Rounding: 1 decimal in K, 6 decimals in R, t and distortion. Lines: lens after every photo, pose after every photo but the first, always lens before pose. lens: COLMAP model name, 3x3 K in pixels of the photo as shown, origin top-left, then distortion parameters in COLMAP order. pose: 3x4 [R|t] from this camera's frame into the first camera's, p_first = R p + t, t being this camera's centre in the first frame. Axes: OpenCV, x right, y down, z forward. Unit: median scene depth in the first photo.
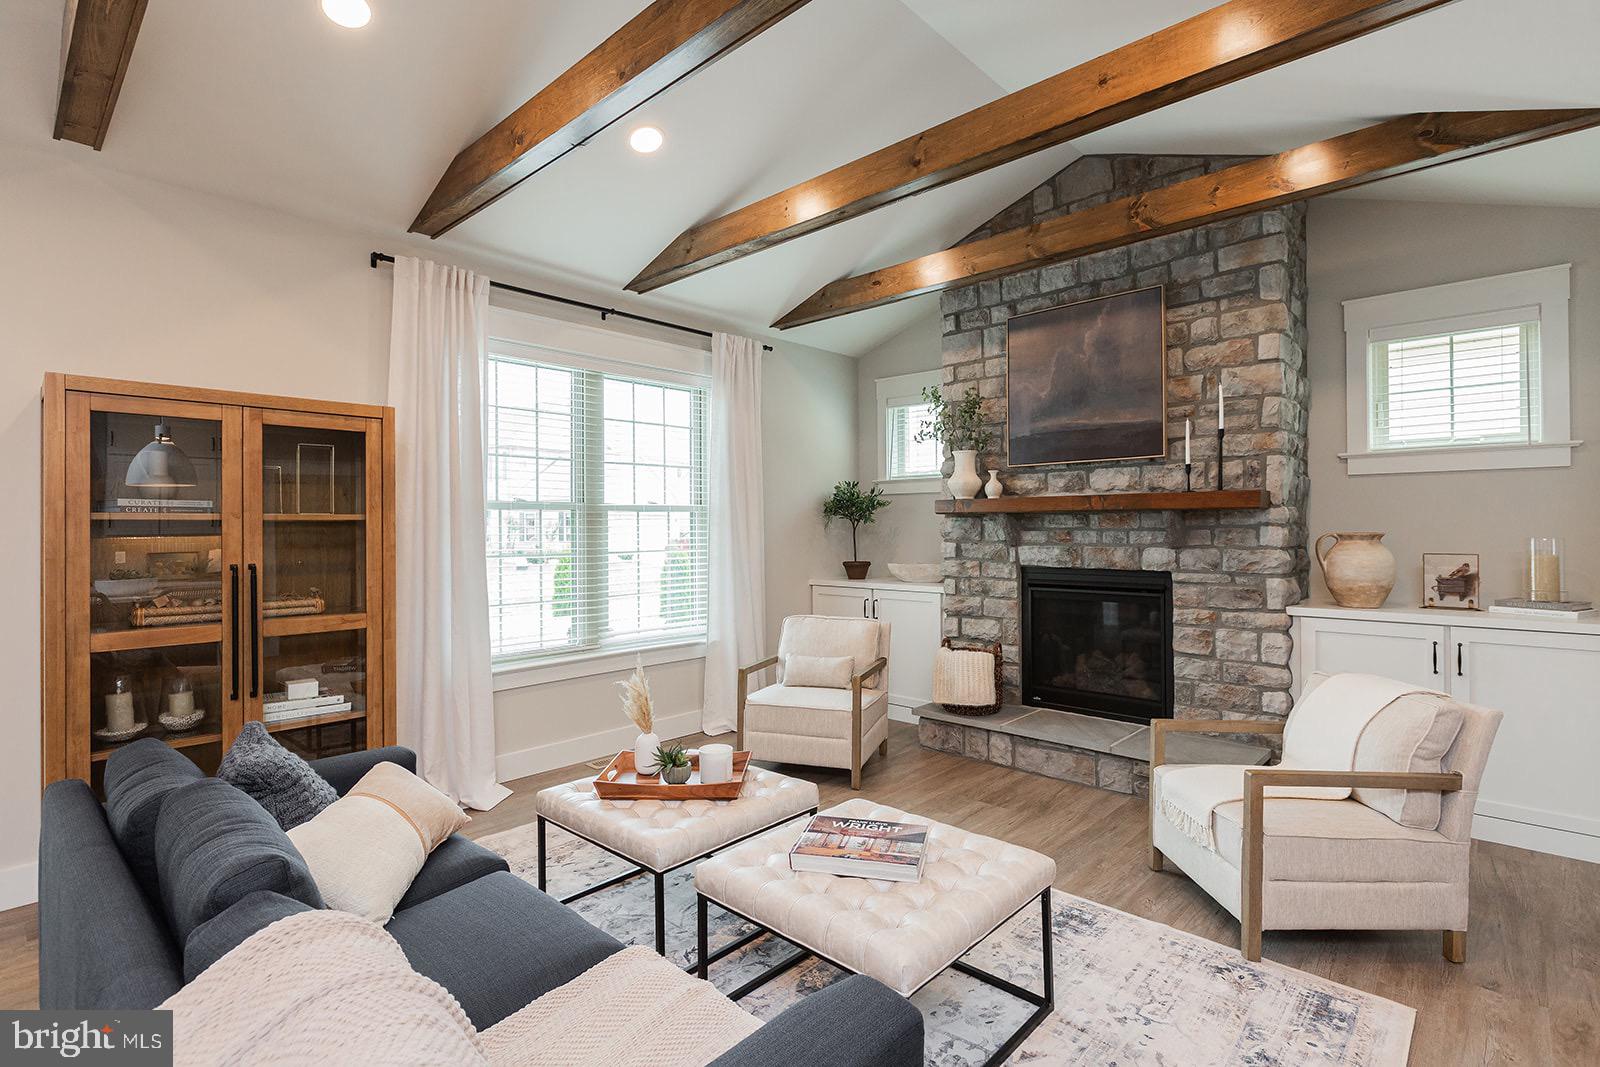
lens RADIAL K [[764.5, 0, 796.5], [0, 764.5, 531.6], [0, 0, 1]] dist [-0.003776, 0.000888]
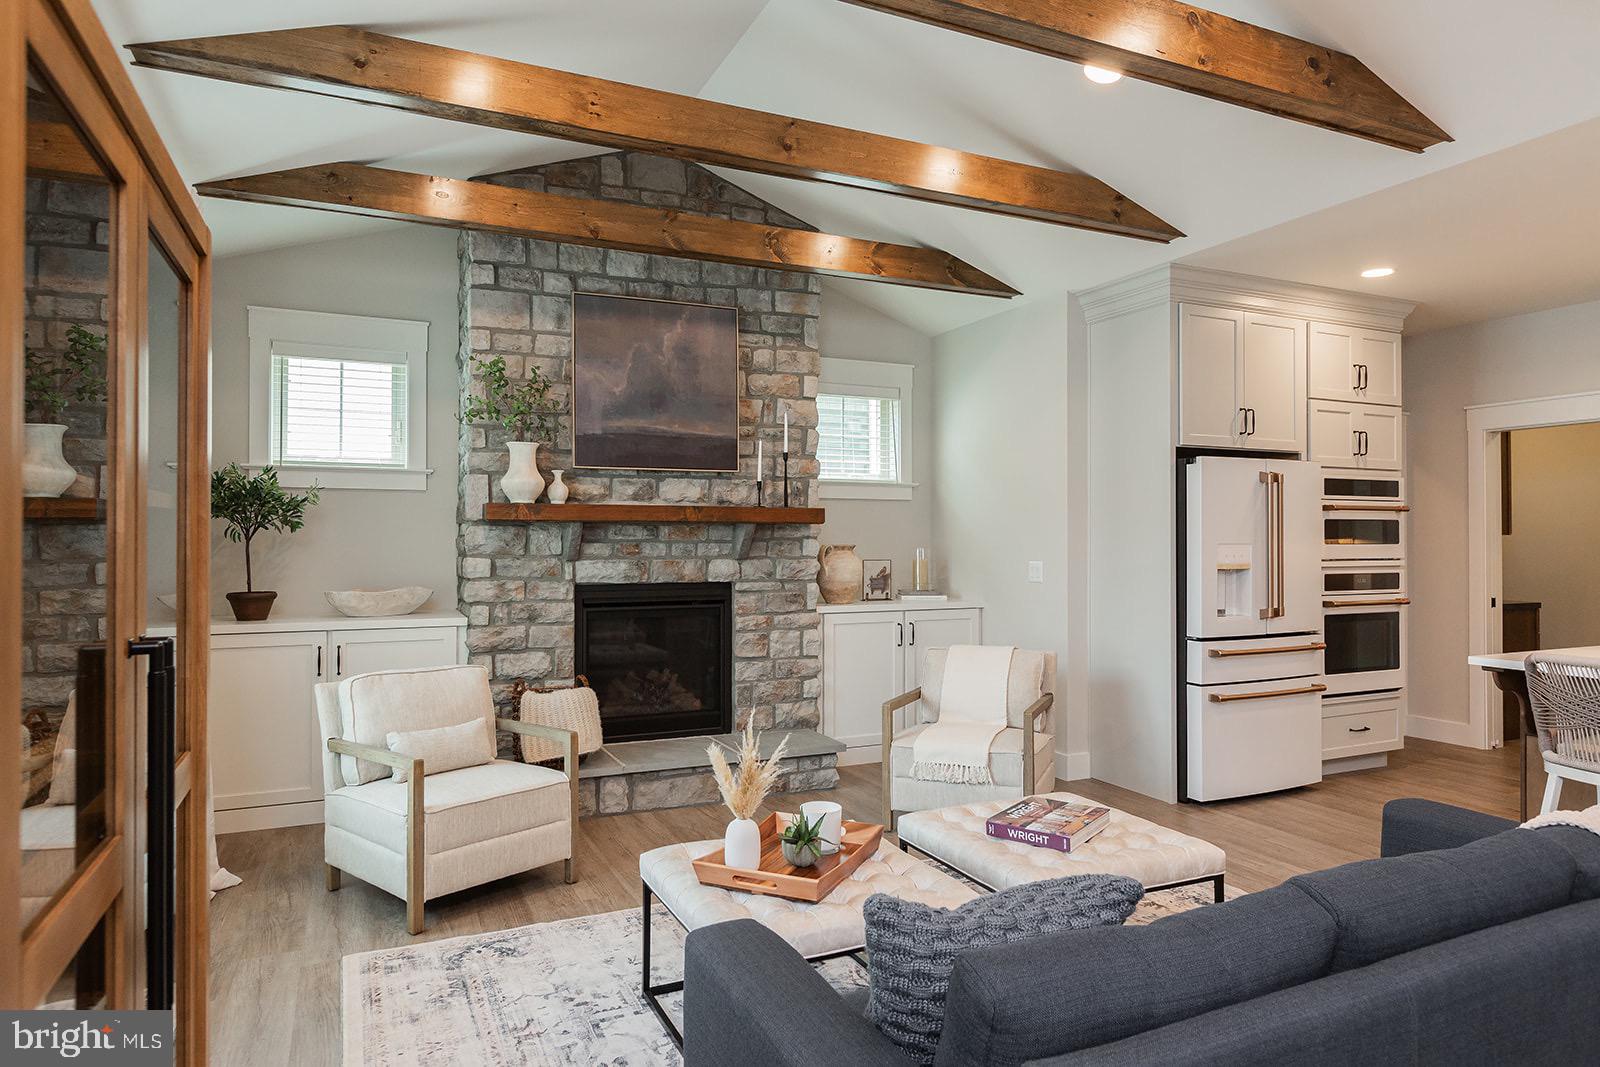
lens RADIAL K [[964.0, 0, 802.0], [0, 964.0, 536.7], [0, 0, 1]] dist [-0.007701, -0.000479]
pose [[0.378392, 0.008825, 0.925603, -0.671823], [0.002919, 0.999938, -0.010727, 0.004714], [-0.925641, 0.006761, 0.378343, 0.395701]]
